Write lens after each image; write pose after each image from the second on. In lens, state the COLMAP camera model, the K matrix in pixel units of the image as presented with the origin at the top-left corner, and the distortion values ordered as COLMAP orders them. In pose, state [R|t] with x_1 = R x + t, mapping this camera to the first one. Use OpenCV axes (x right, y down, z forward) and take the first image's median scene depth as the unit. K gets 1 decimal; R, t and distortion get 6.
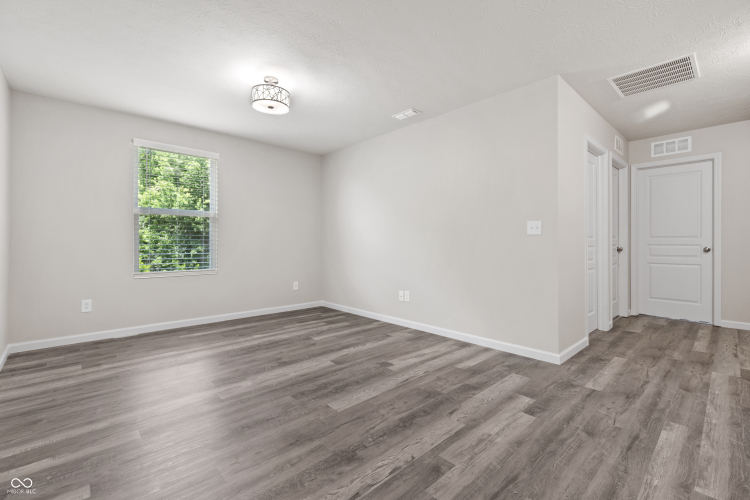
lens RADIAL K [[333.6, 0, 380.0], [0, 333.6, 255.5], [0, 0, 1]] dist [-0.003368, 0.000106]
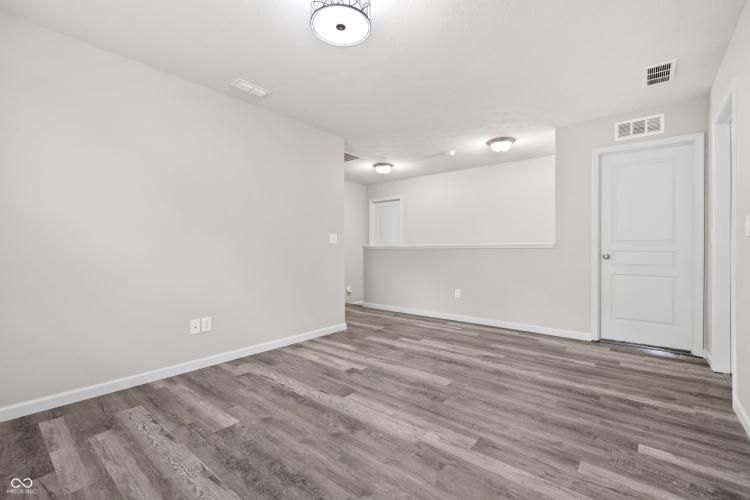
lens RADIAL K [[333.6, 0, 375.8], [0, 333.6, 245.8], [0, 0, 1]] dist [-0.003368, 0.000106]
pose [[-0.138779, 0.010622, 0.990266, -1.028199], [0.039413, 0.999209, -0.005194, -0.041680], [-0.989539, 0.038309, -0.139088, 1.099771]]
